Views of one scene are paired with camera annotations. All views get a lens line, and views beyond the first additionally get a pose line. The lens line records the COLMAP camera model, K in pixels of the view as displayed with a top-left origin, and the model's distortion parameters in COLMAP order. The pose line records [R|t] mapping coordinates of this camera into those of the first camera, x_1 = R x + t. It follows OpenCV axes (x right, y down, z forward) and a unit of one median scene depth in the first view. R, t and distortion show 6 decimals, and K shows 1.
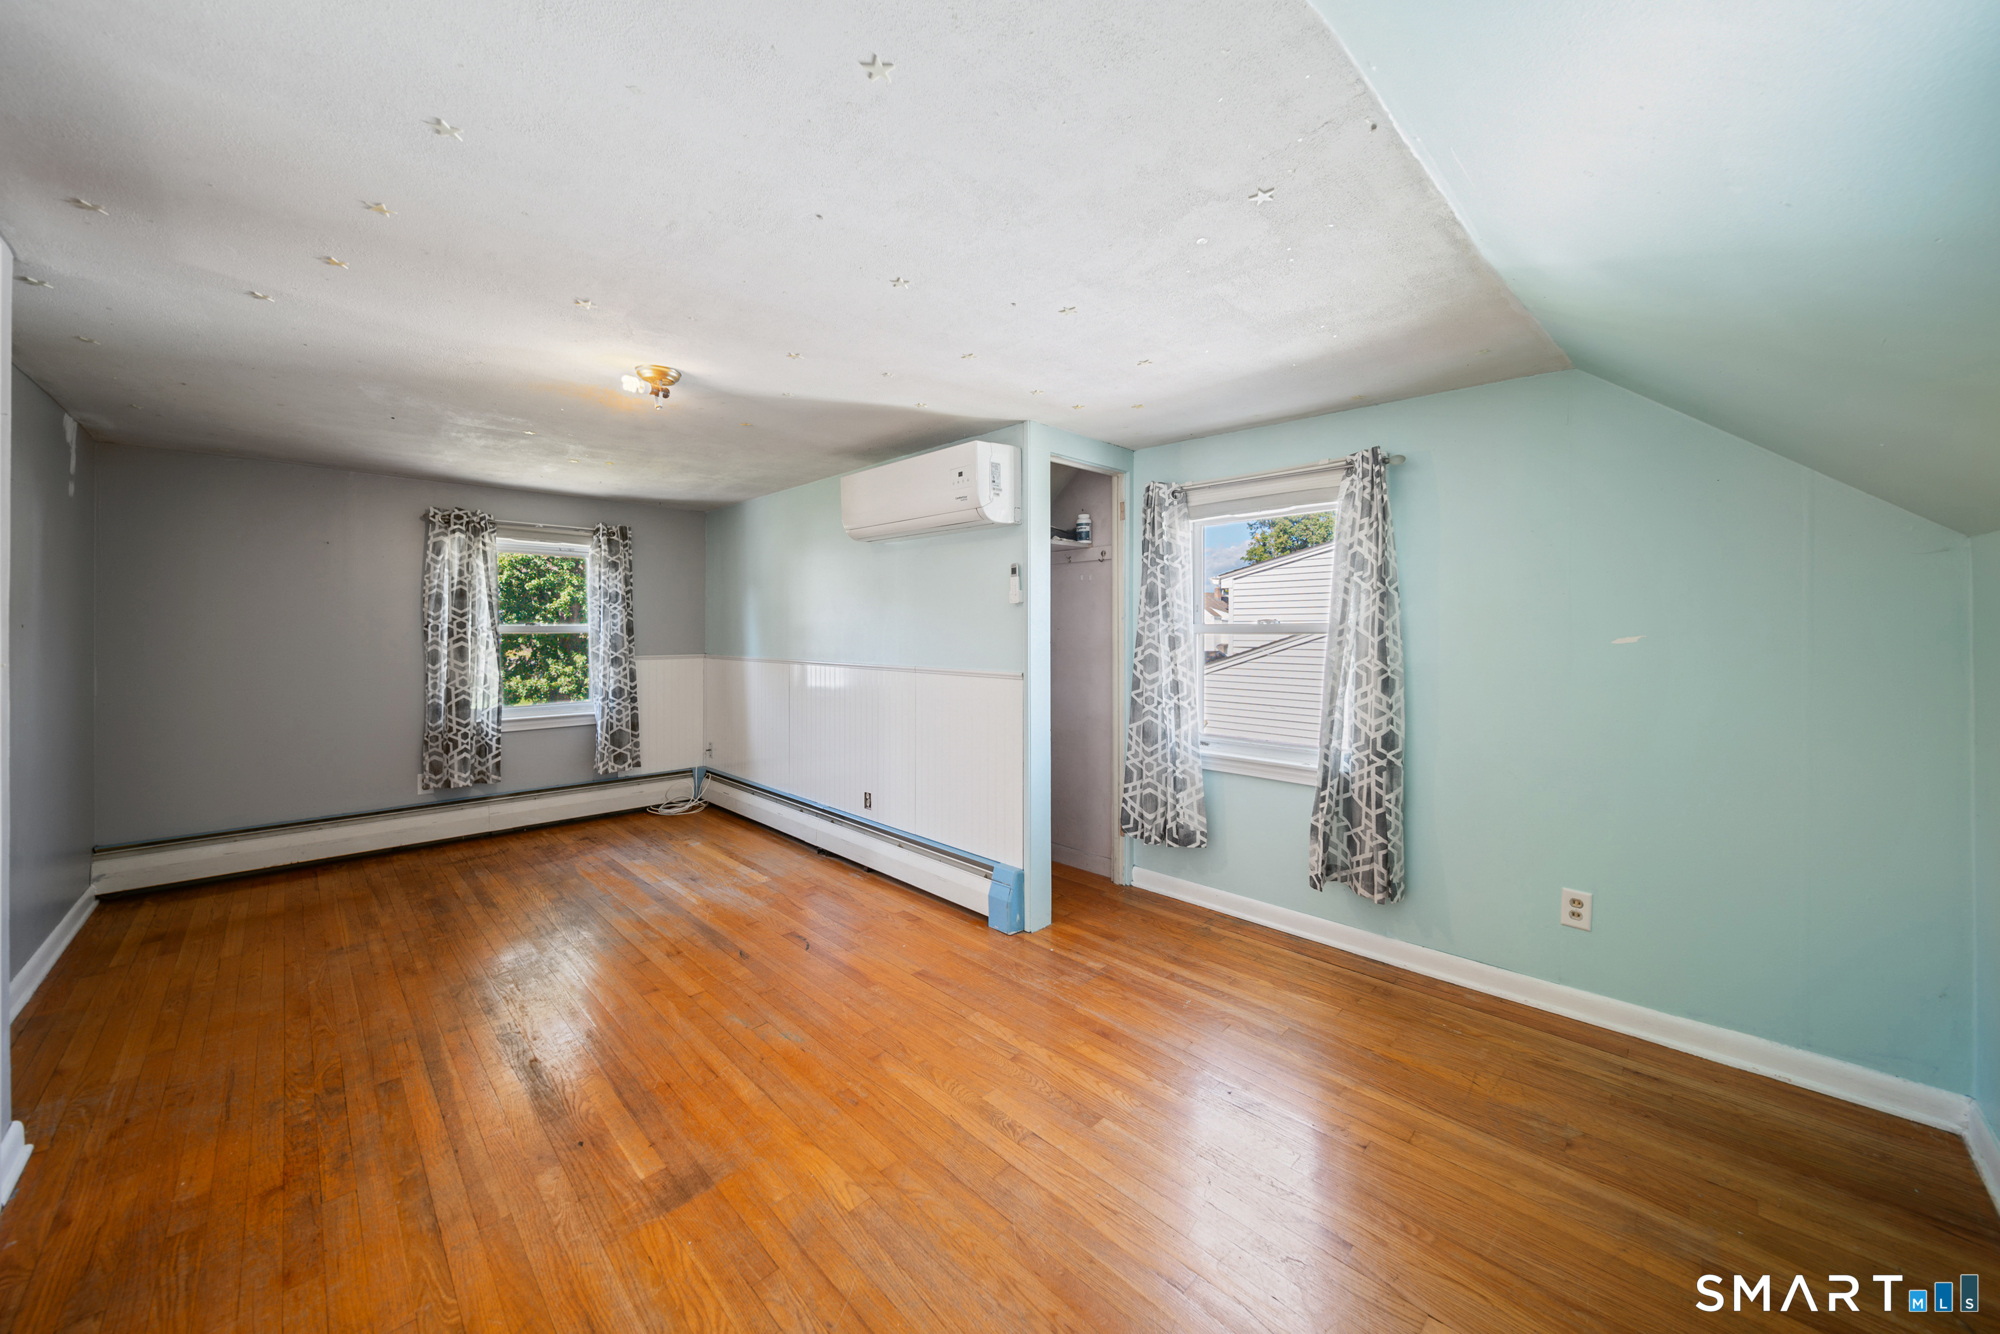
lens RADIAL K [[711.7, 0, 980.4], [0, 711.7, 637.4], [0, 0, 1]] dist [-0.000624, -0.000323]
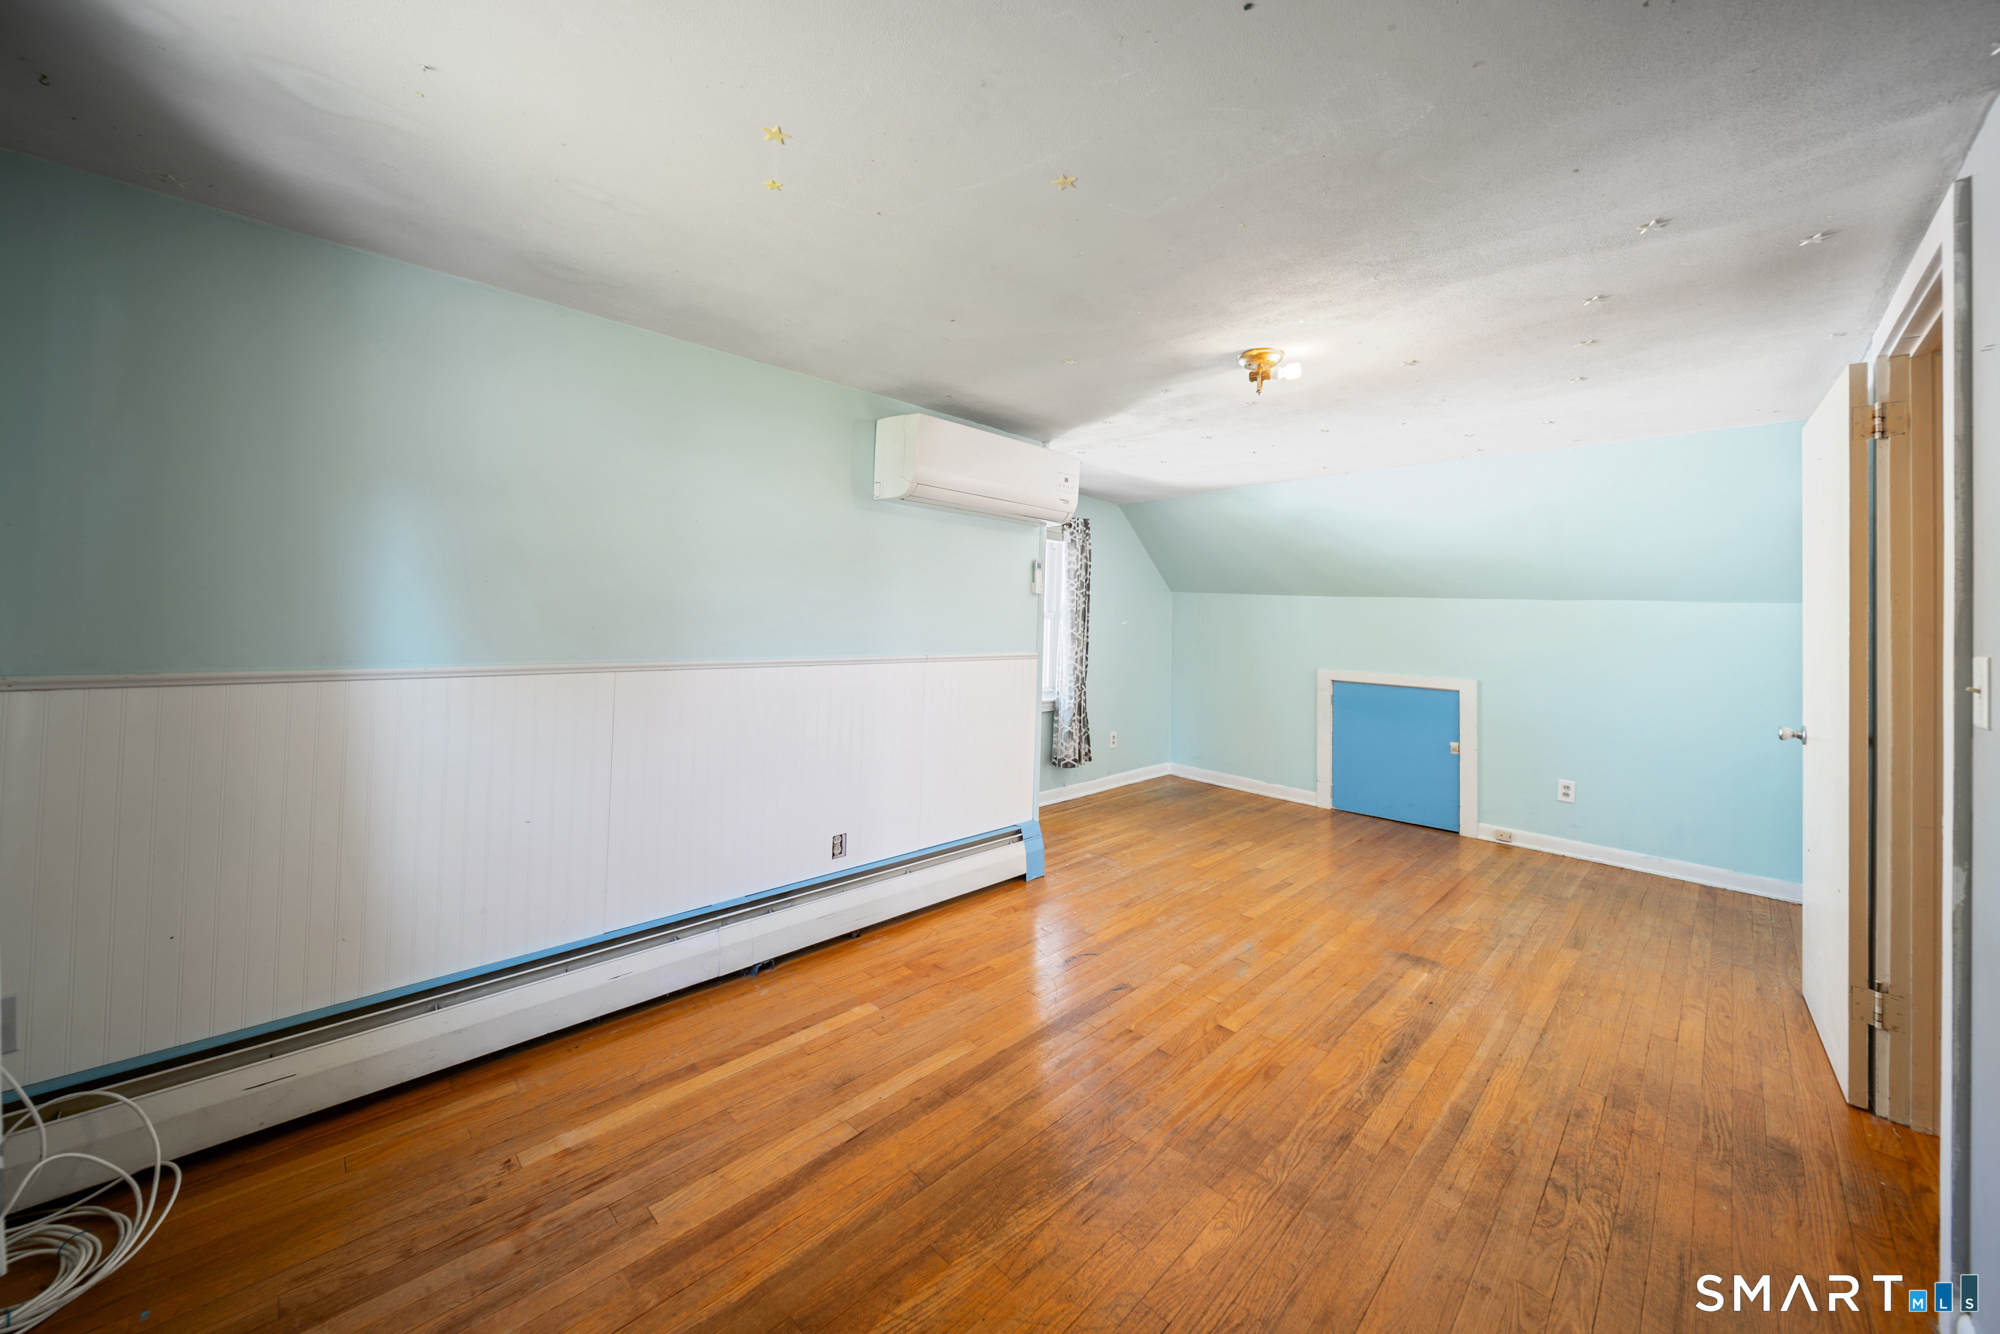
lens RADIAL K [[701.3, 0, 998.4], [0, 701.3, 611.2], [0, 0, 1]] dist [-0.000079, -0.000084]
pose [[0.005514, 0.004894, 0.999973, -1.130275], [-0.017710, 0.999832, -0.004795, -0.012562], [-0.999828, -0.017683, 0.005600, 1.082501]]
